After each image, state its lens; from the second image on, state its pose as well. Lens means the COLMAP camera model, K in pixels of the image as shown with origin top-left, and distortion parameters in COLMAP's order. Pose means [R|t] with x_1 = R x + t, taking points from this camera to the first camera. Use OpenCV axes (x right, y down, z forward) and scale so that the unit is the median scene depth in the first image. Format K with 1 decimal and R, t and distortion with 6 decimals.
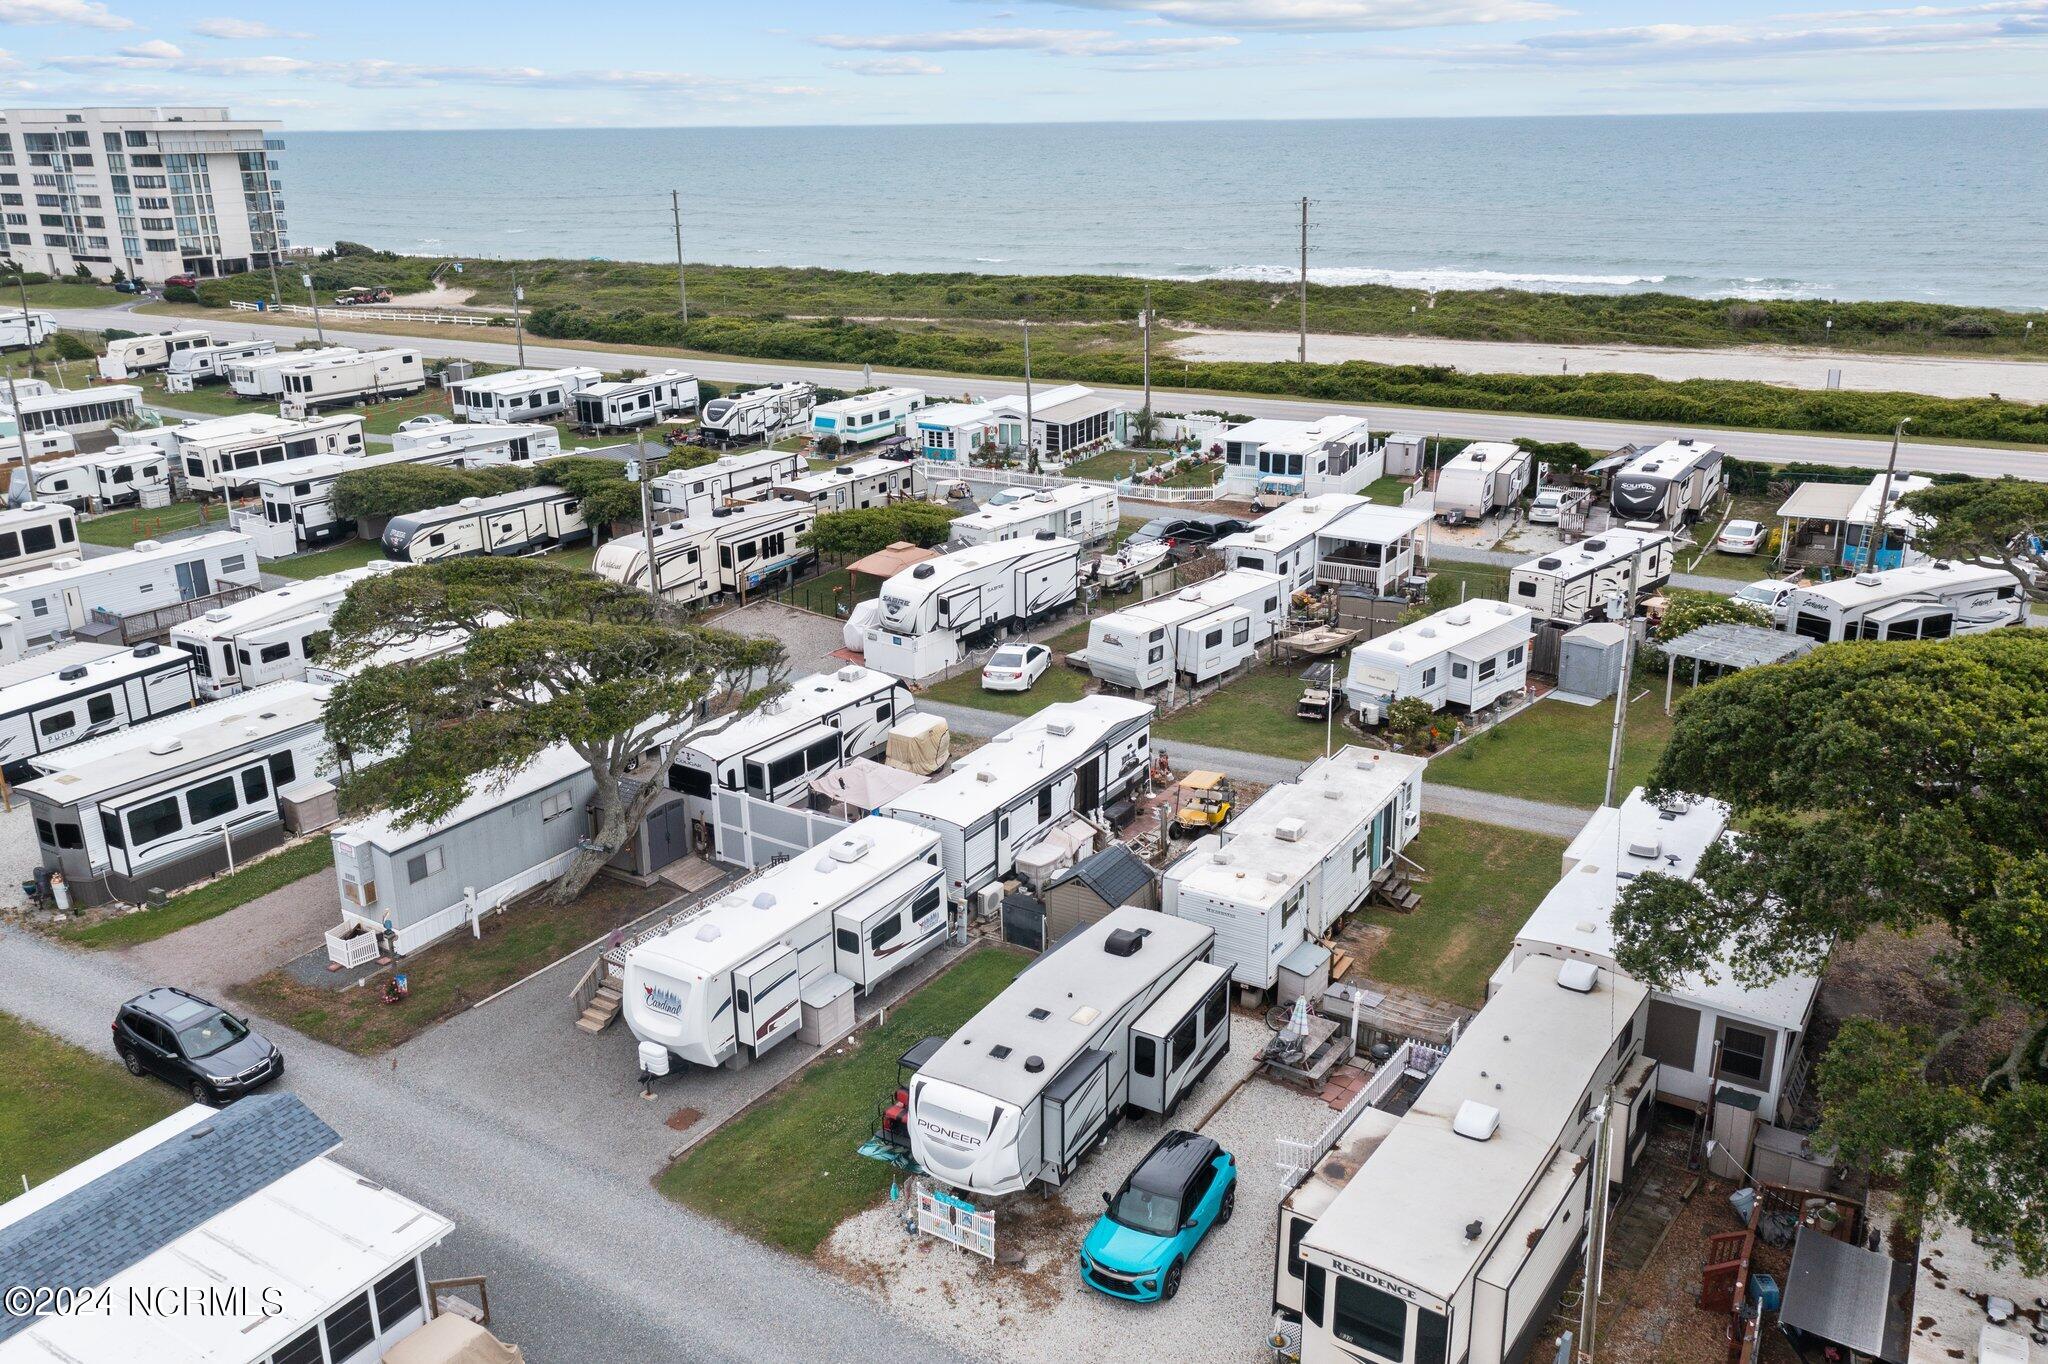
lens RADIAL K [[1657.3, 0, 1016.2], [0, 1657.3, 692.3], [0, 0, 1]] dist [-0.000021, 0.002032]
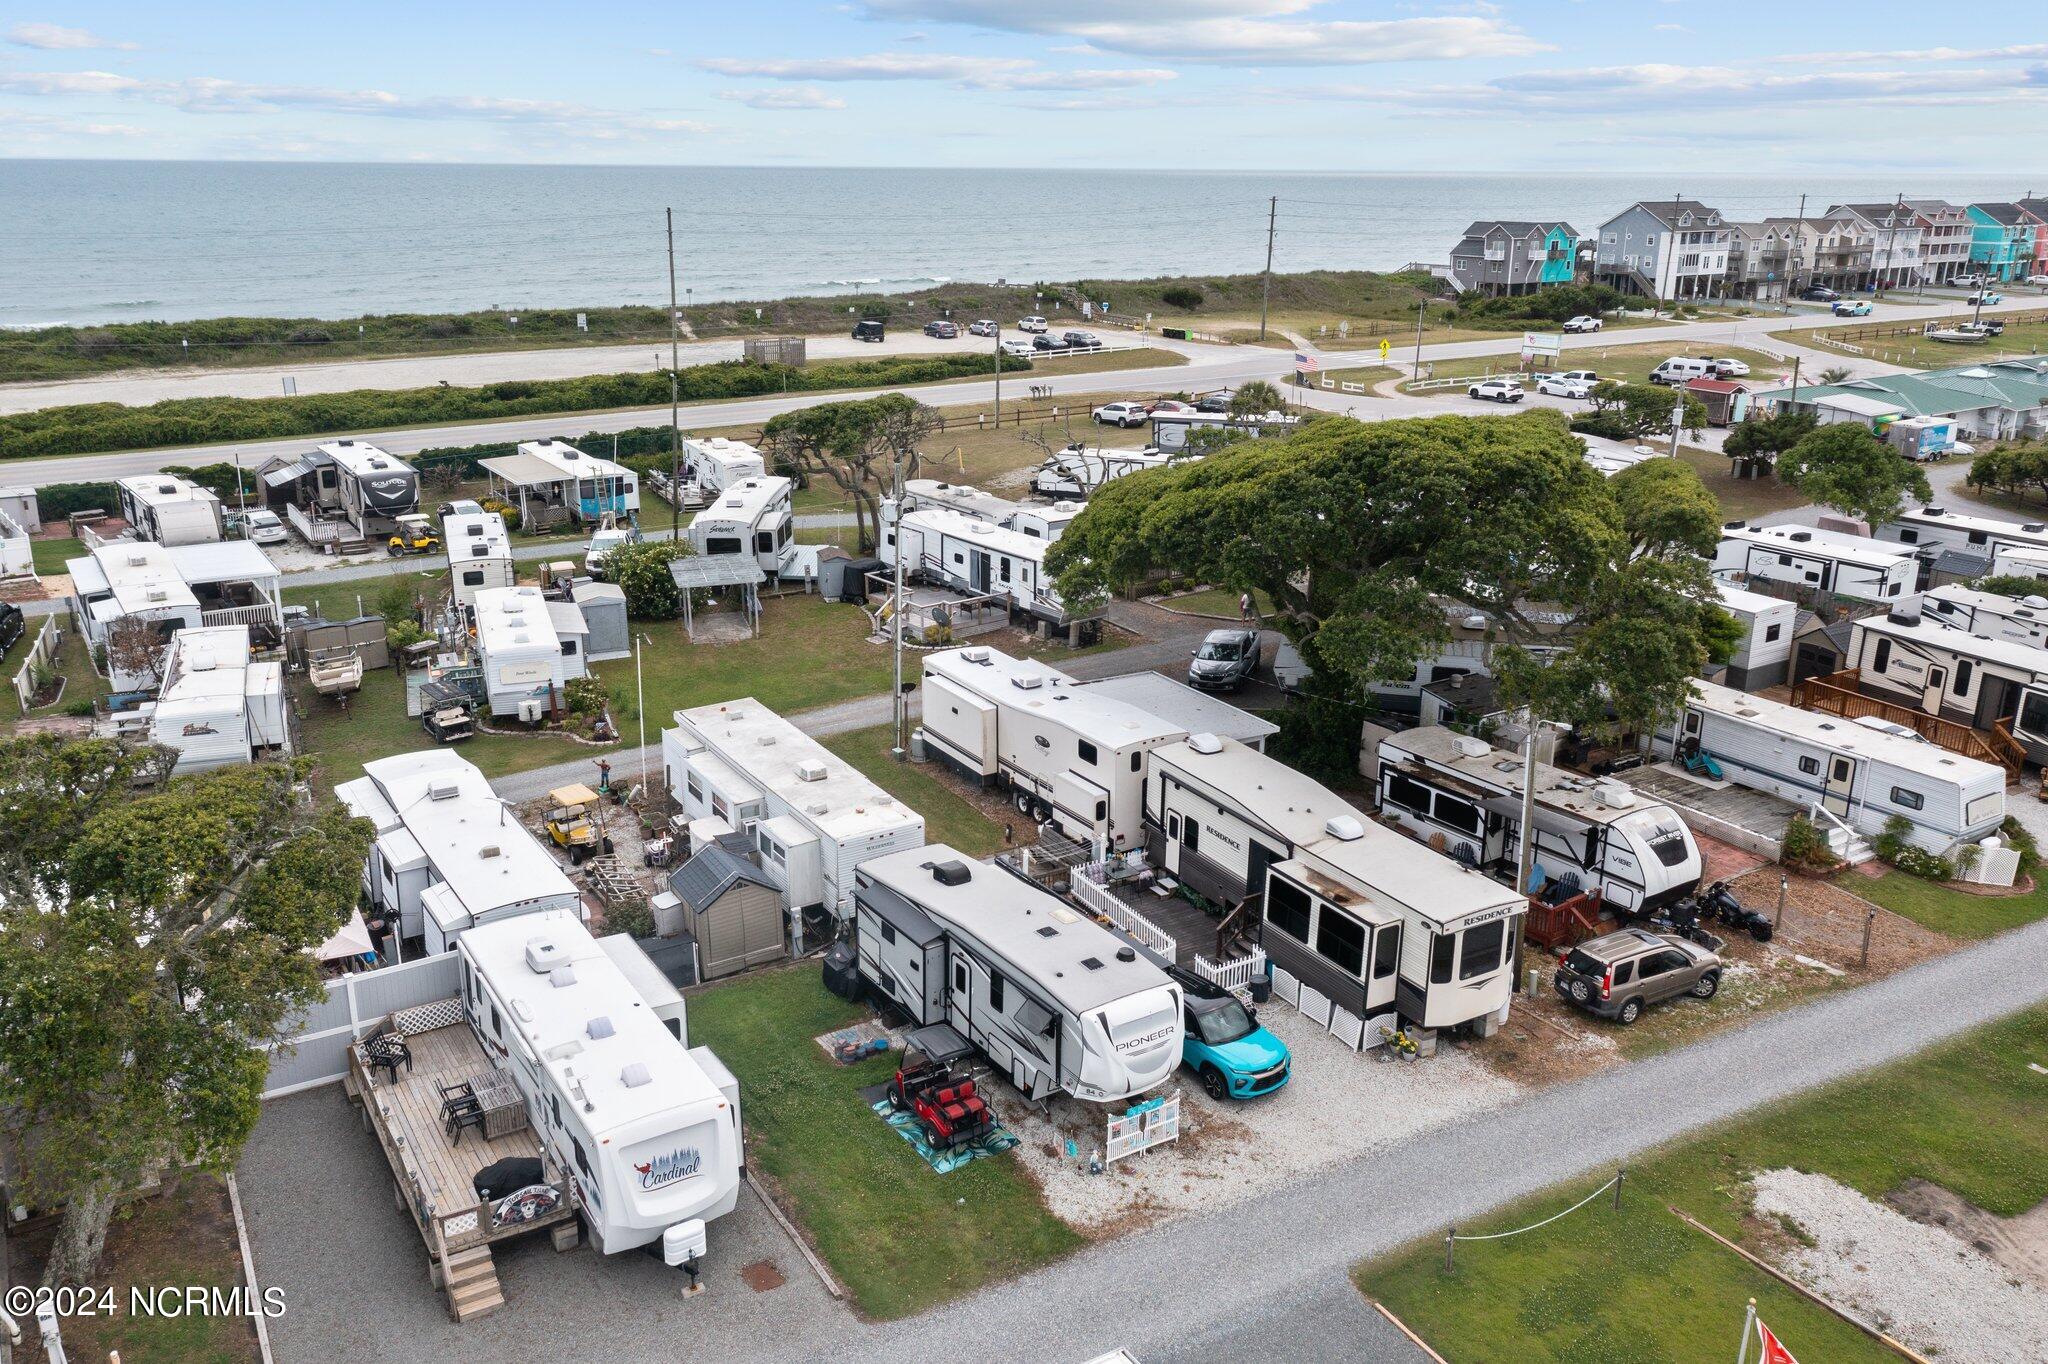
lens RADIAL K [[1608.8, 0, 1024.8], [0, 1608.8, 697.6], [0, 0, 1]] dist [0.003805, -0.003010]
pose [[0.426348, -0.266361, 0.864453, -0.437647], [0.280671, 0.947449, 0.153507, -0.053124], [-0.859913, 0.177179, 0.478703, 0.277756]]
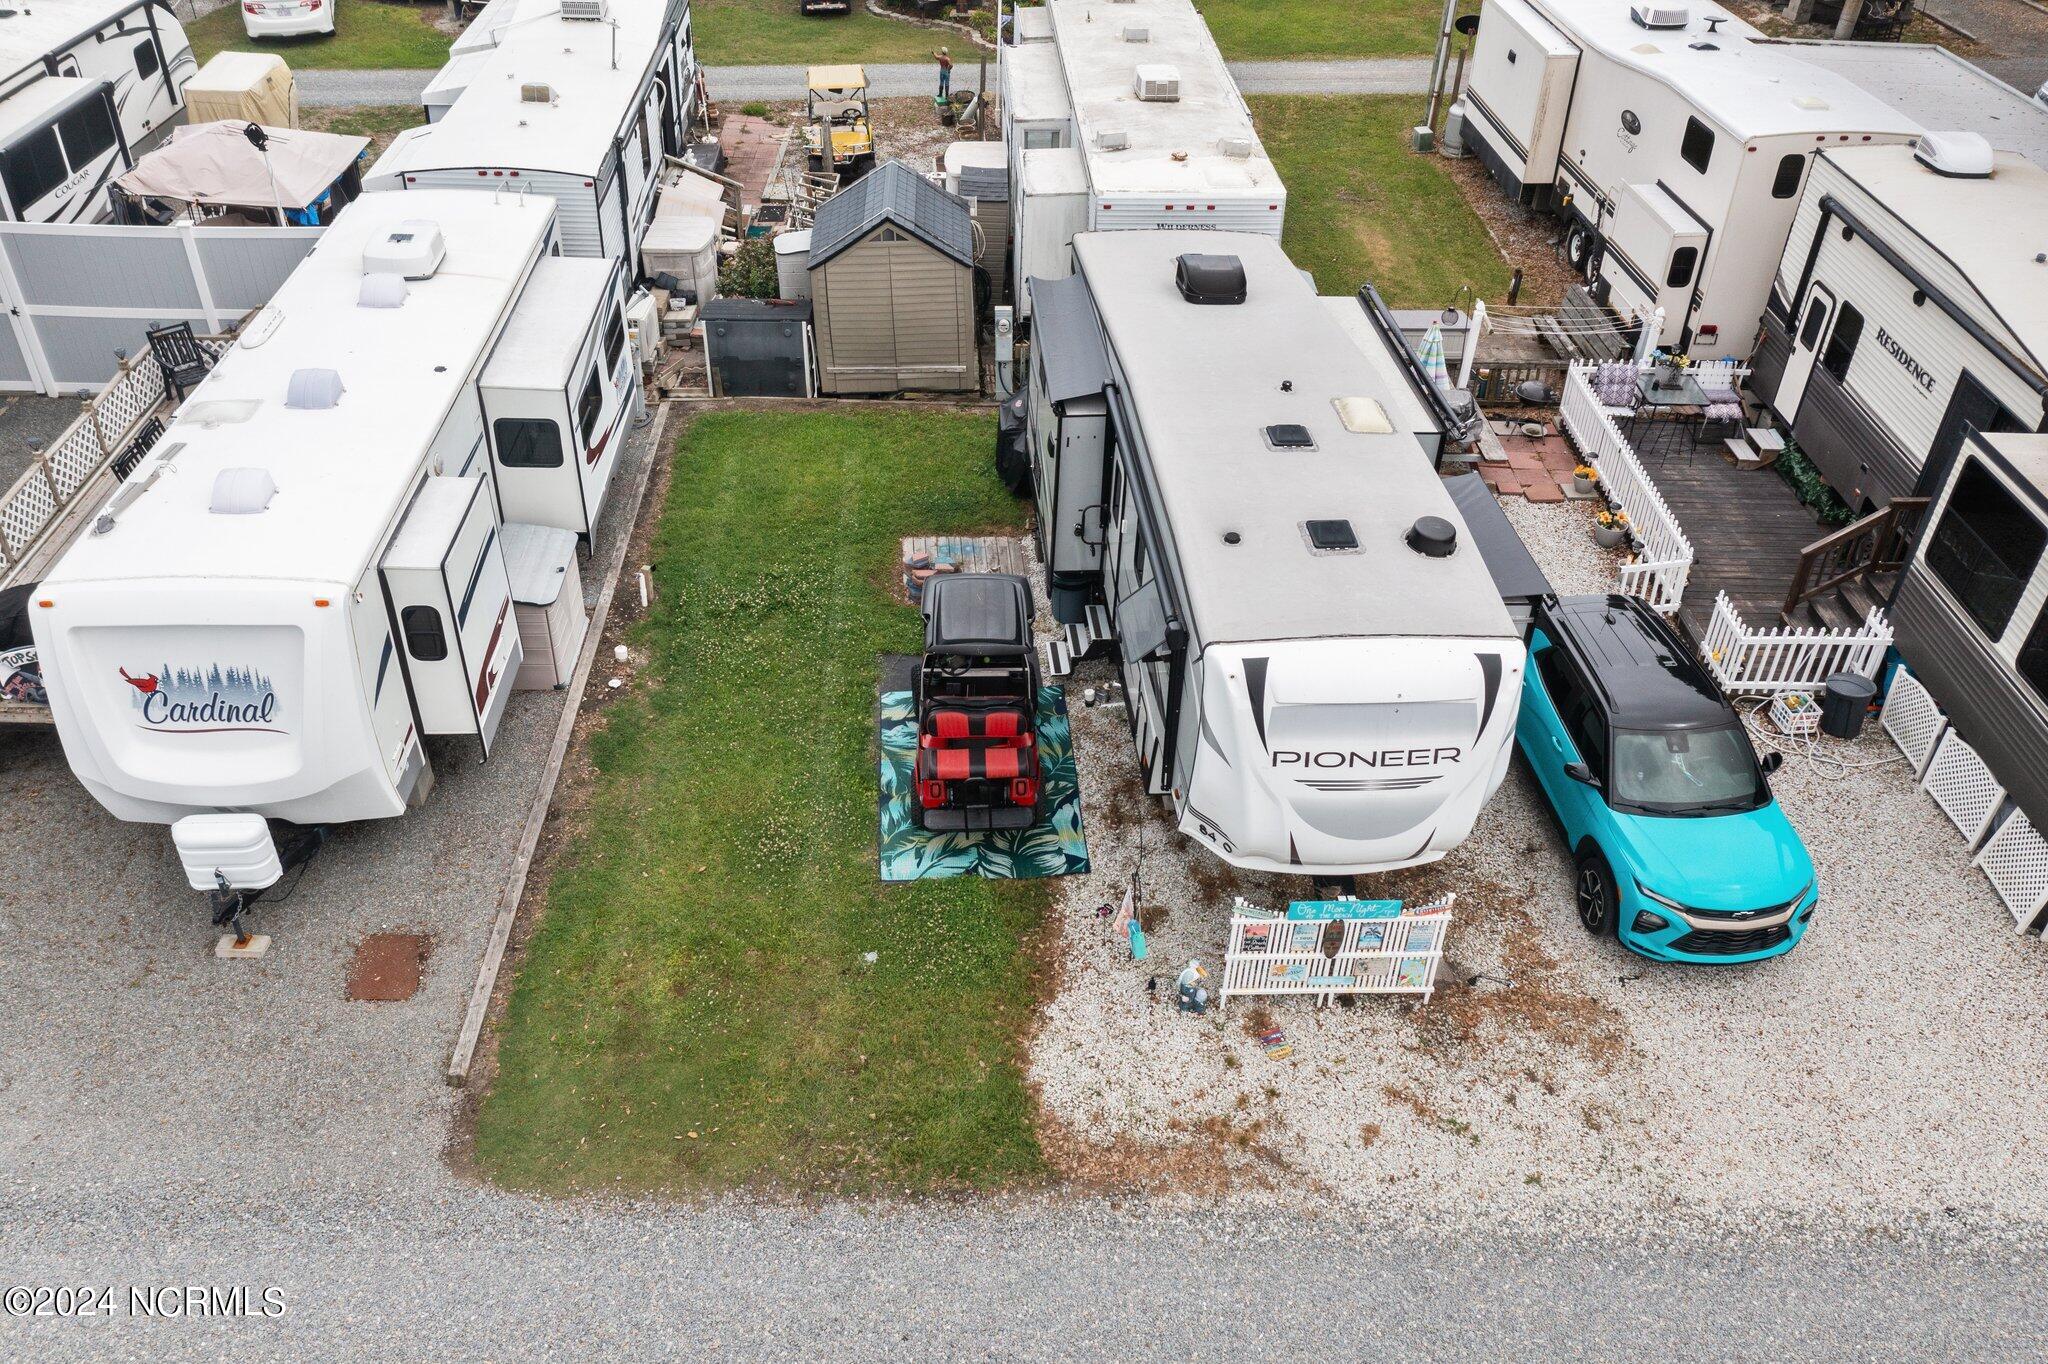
lens RADIAL K [[1610.9, 0, 1024.6], [0, 1610.9, 686.4], [0, 0, 1]] dist [0.000311, 0.005275]
pose [[0.816397, -0.310103, 0.487168, -0.142078], [0.150405, 0.928656, 0.339081, 0.055990], [-0.557562, -0.203552, 0.804793, 0.374829]]
